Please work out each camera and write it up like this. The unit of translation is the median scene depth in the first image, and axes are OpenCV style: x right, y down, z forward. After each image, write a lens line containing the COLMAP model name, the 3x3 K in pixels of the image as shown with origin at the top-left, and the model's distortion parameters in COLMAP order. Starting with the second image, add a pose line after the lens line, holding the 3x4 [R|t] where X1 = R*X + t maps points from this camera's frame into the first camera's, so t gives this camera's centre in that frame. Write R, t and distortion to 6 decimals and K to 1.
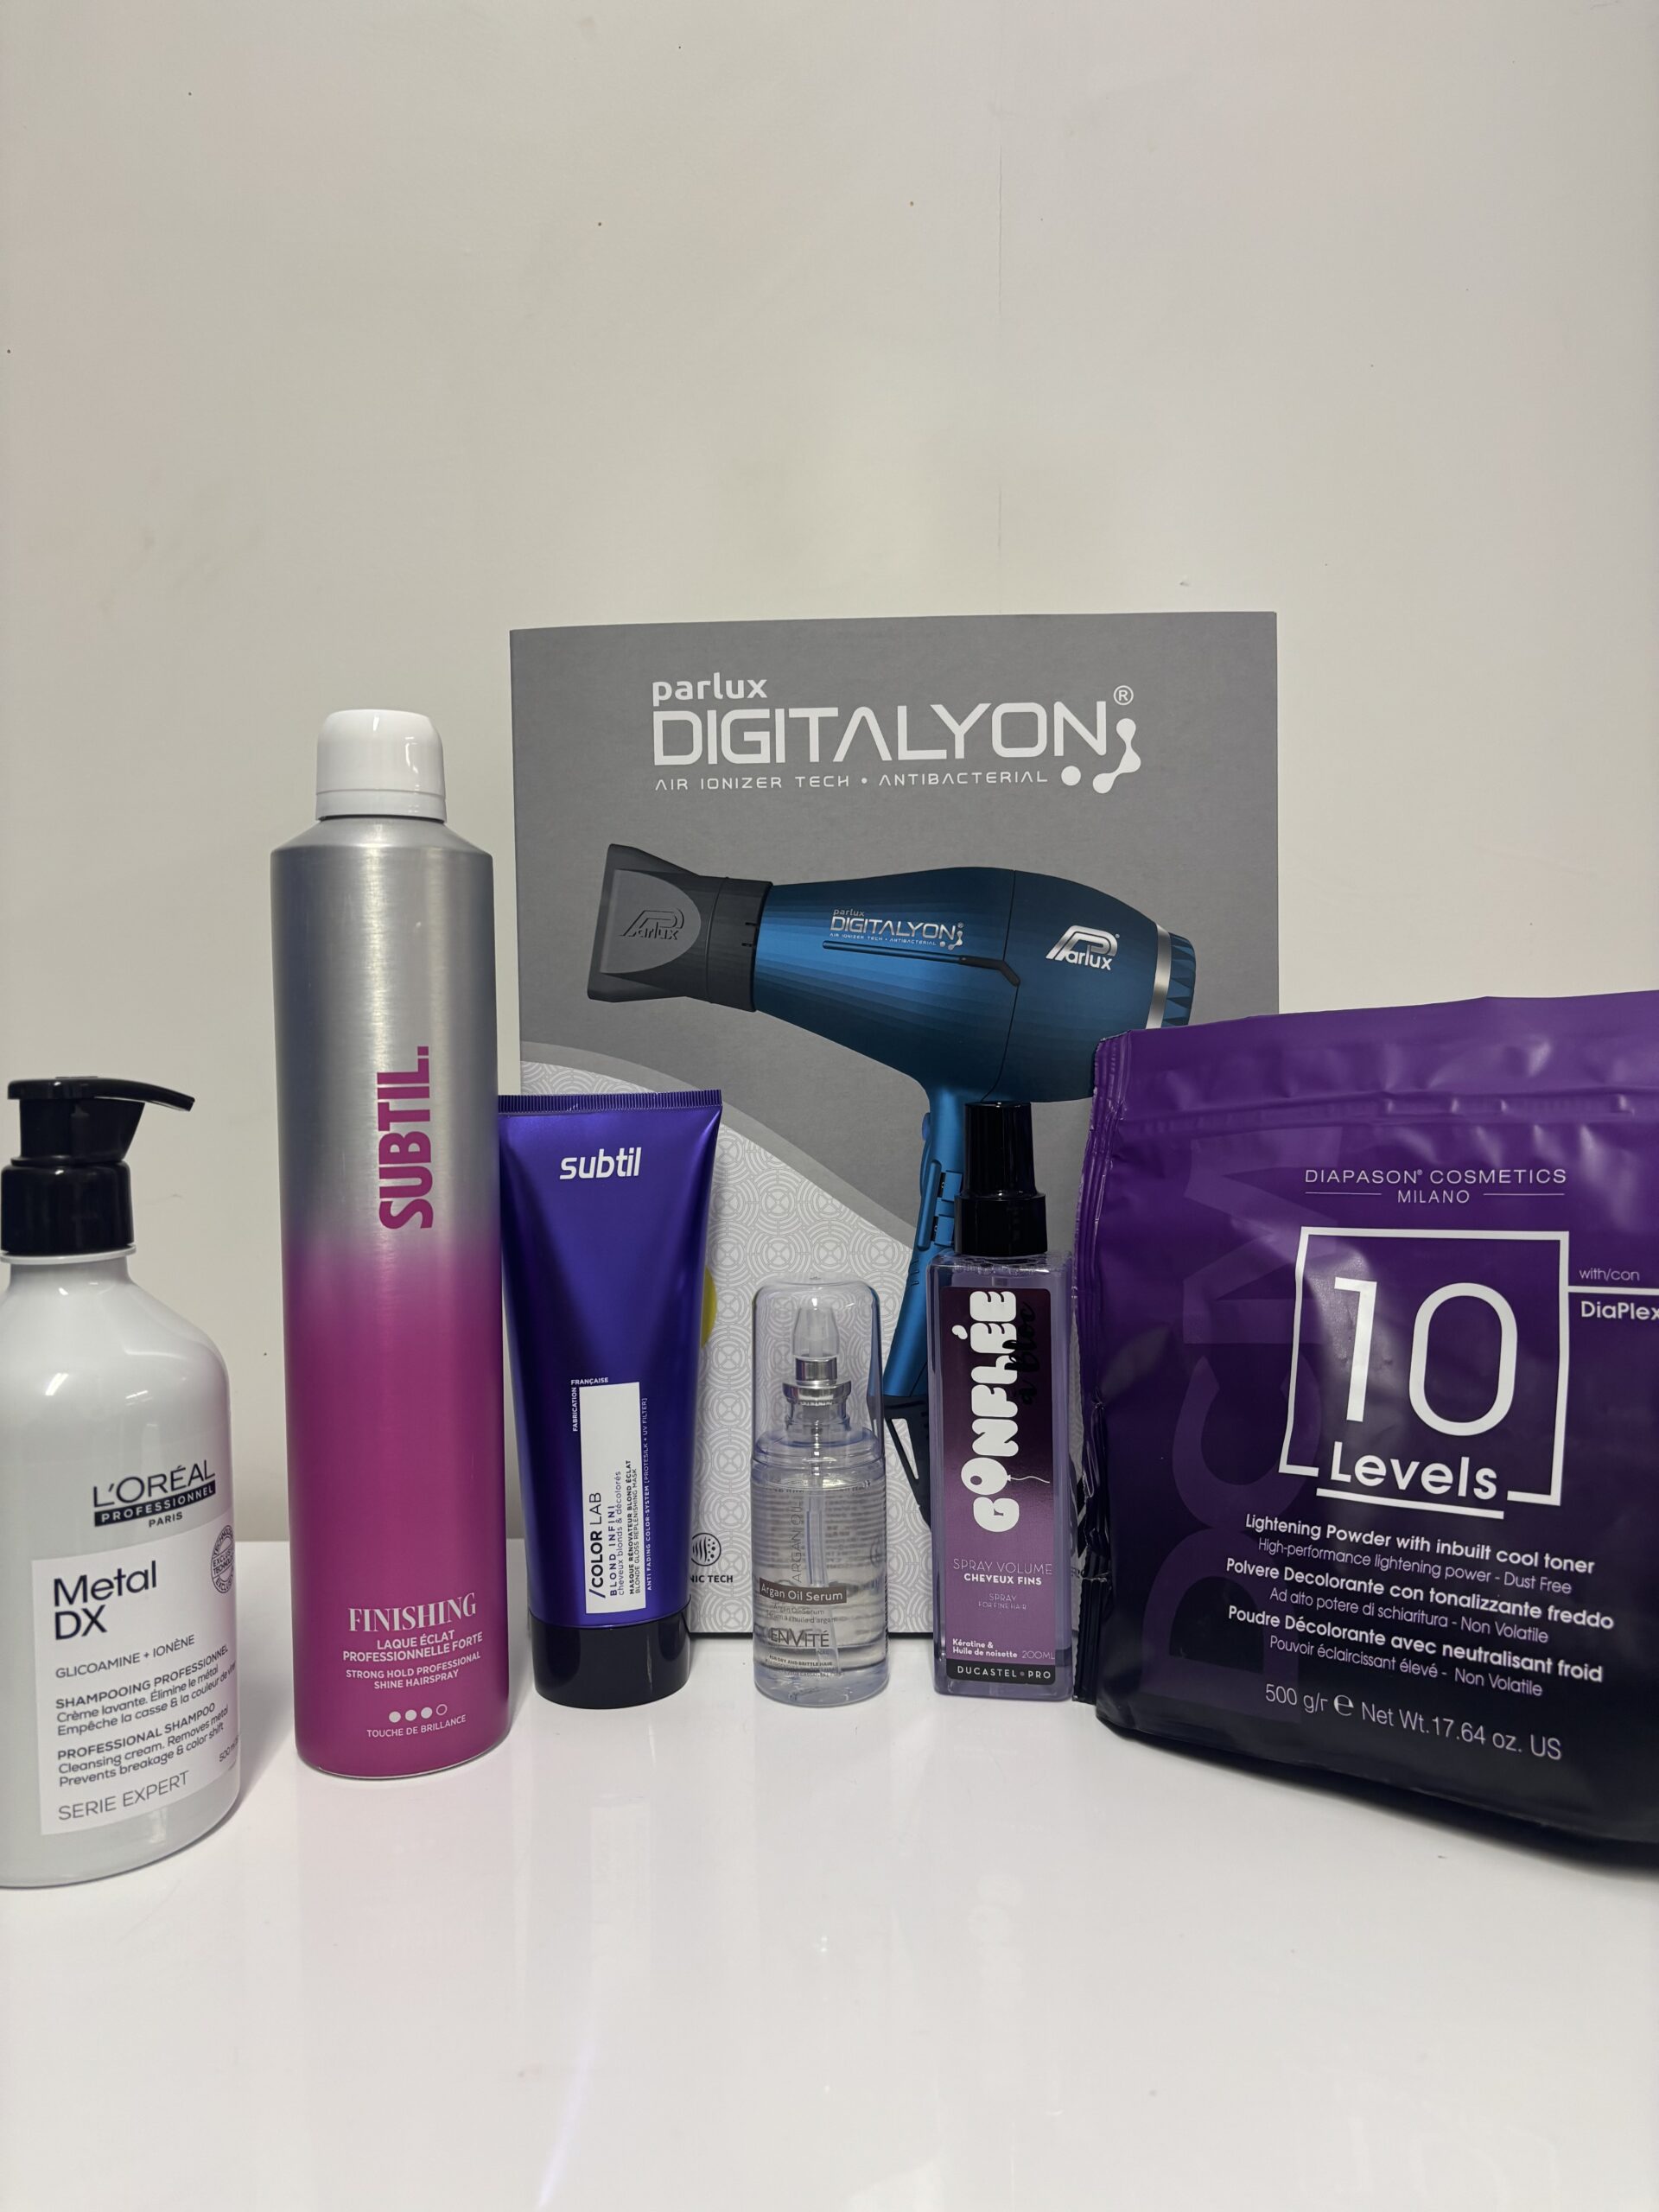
lens RADIAL K [[1675.6, 0, 829.5], [0, 1675.6, 1106.0], [0, 0, 1]] dist [-0.000032, -0.000029]
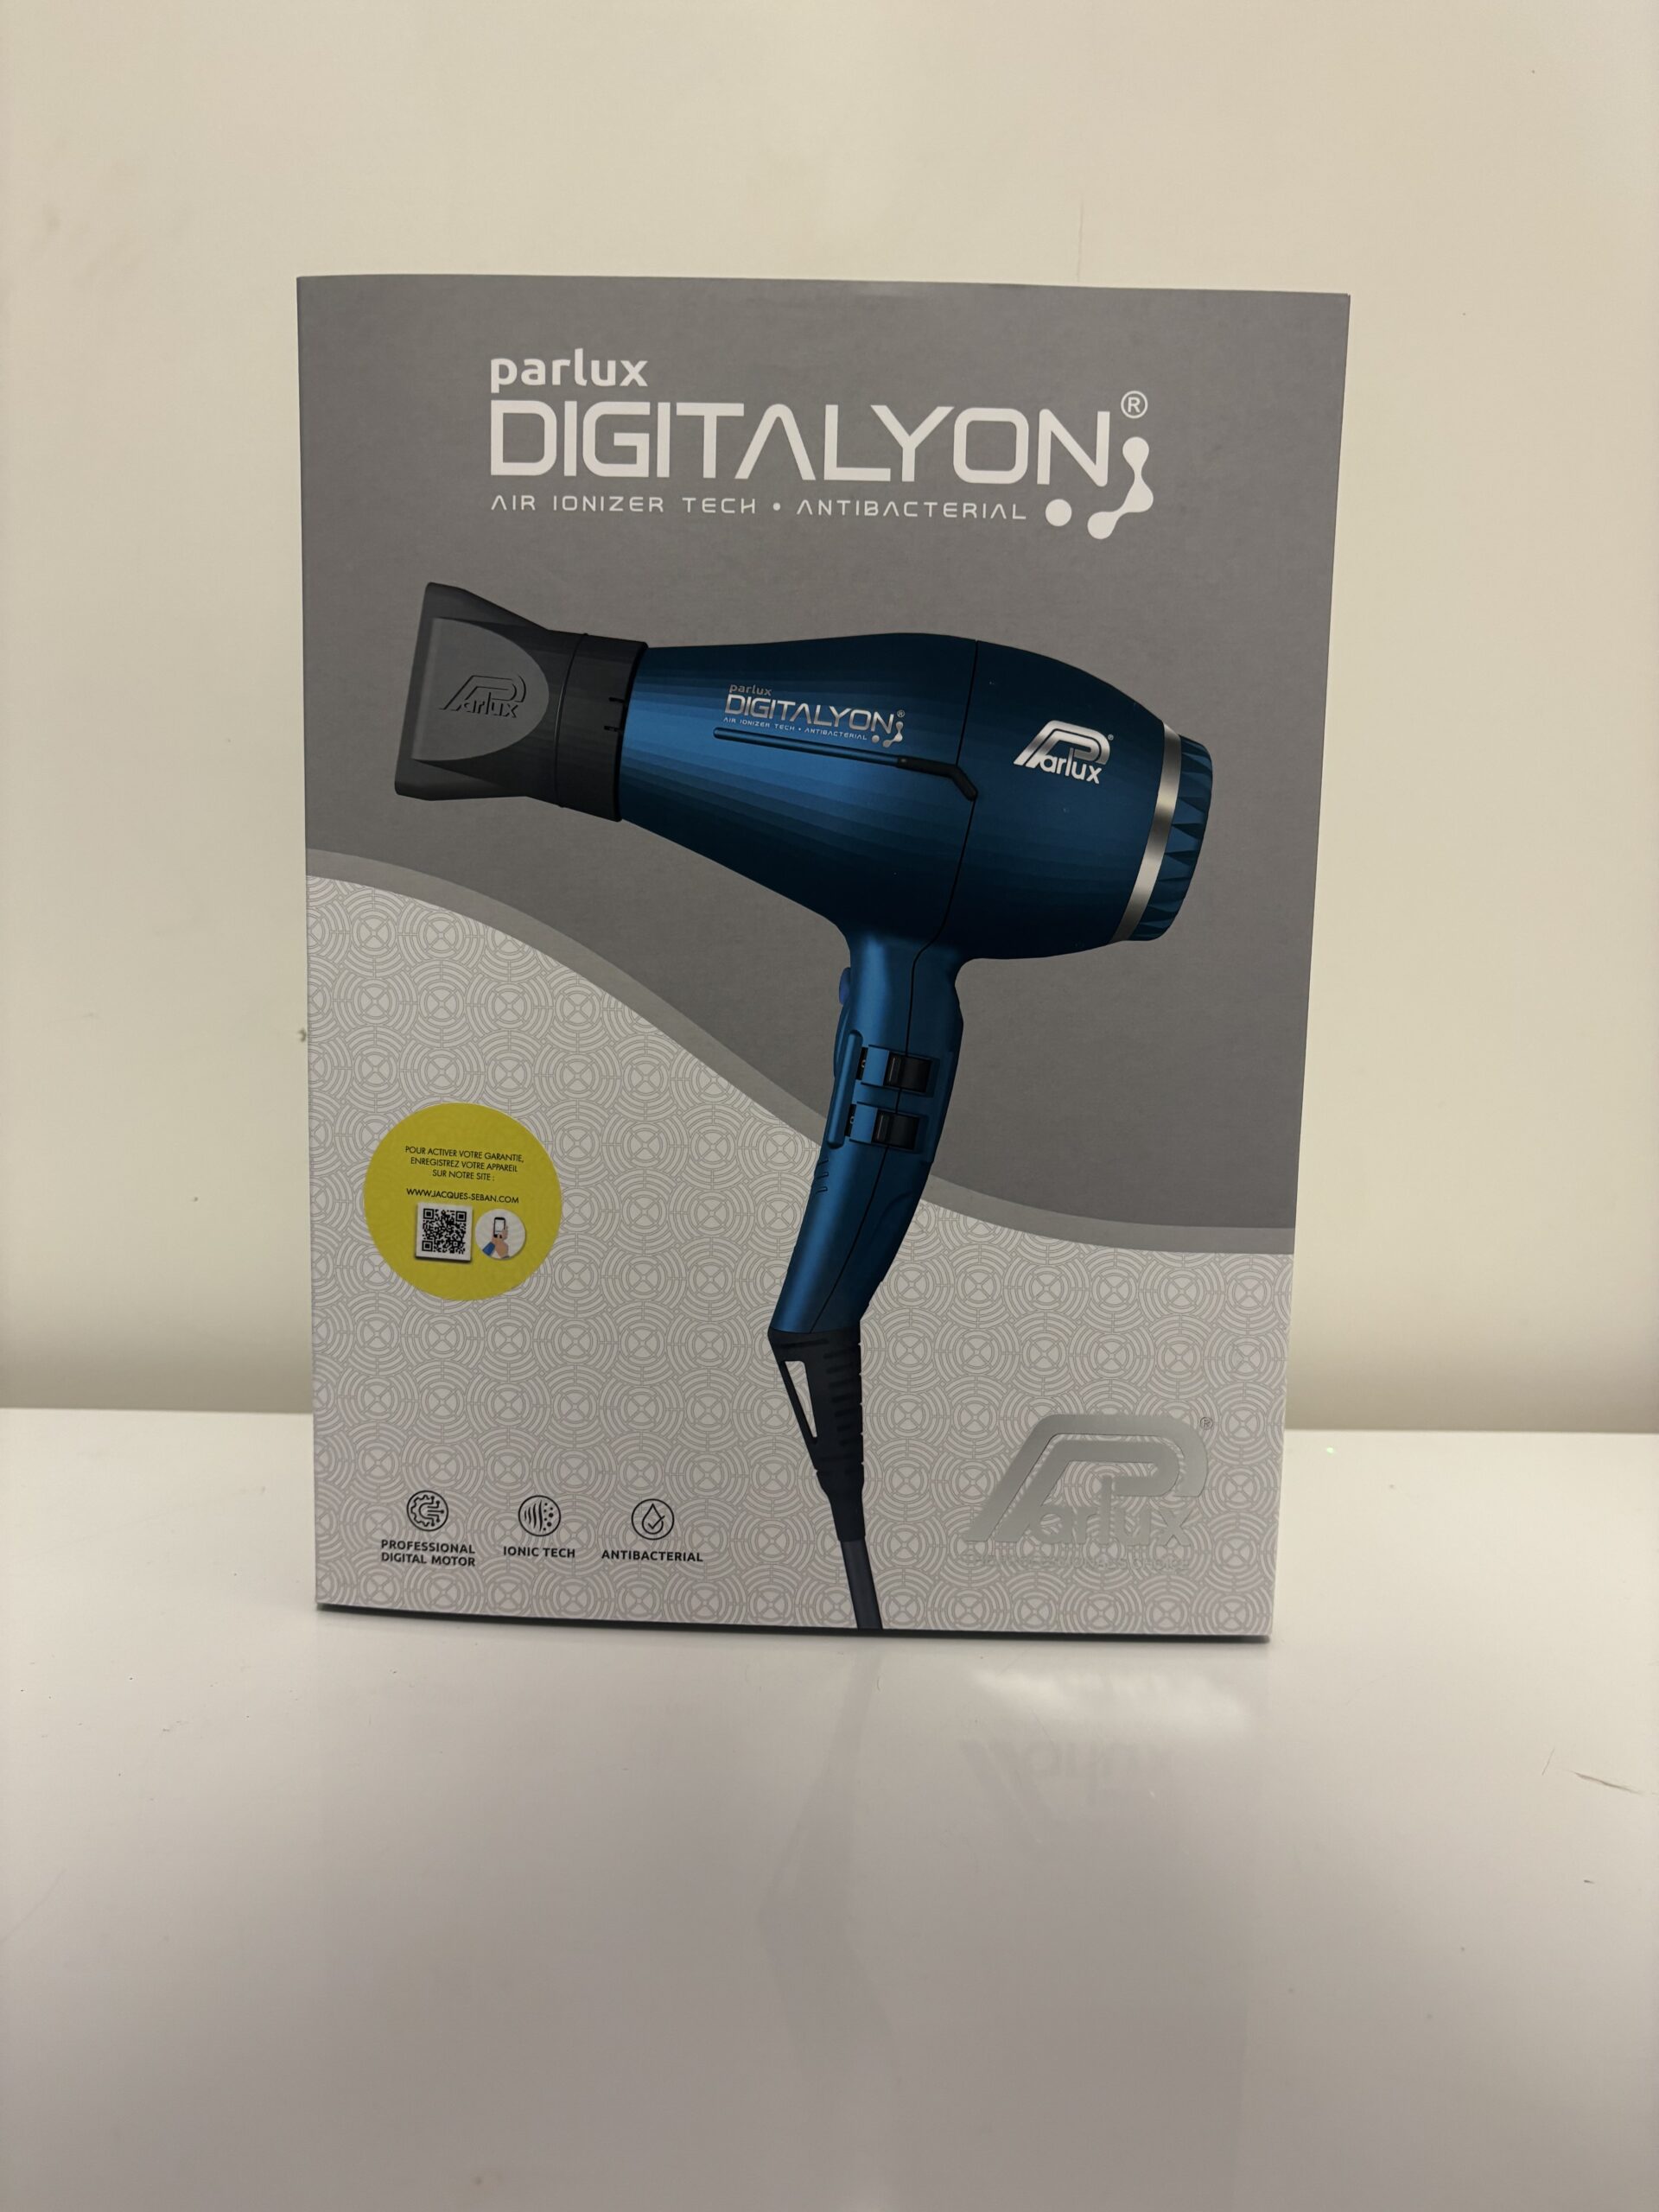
lens RADIAL K [[1663.3, 0, 829.5], [0, 1663.3, 1106.0], [0, 0, 1]] dist [0.138048, -0.534199]
pose [[0.997399, 0.029081, 0.065945, 0.003039], [-0.035868, 0.993910, 0.104191, -0.011468], [-0.062514, -0.106285, 0.992369, 0.245829]]
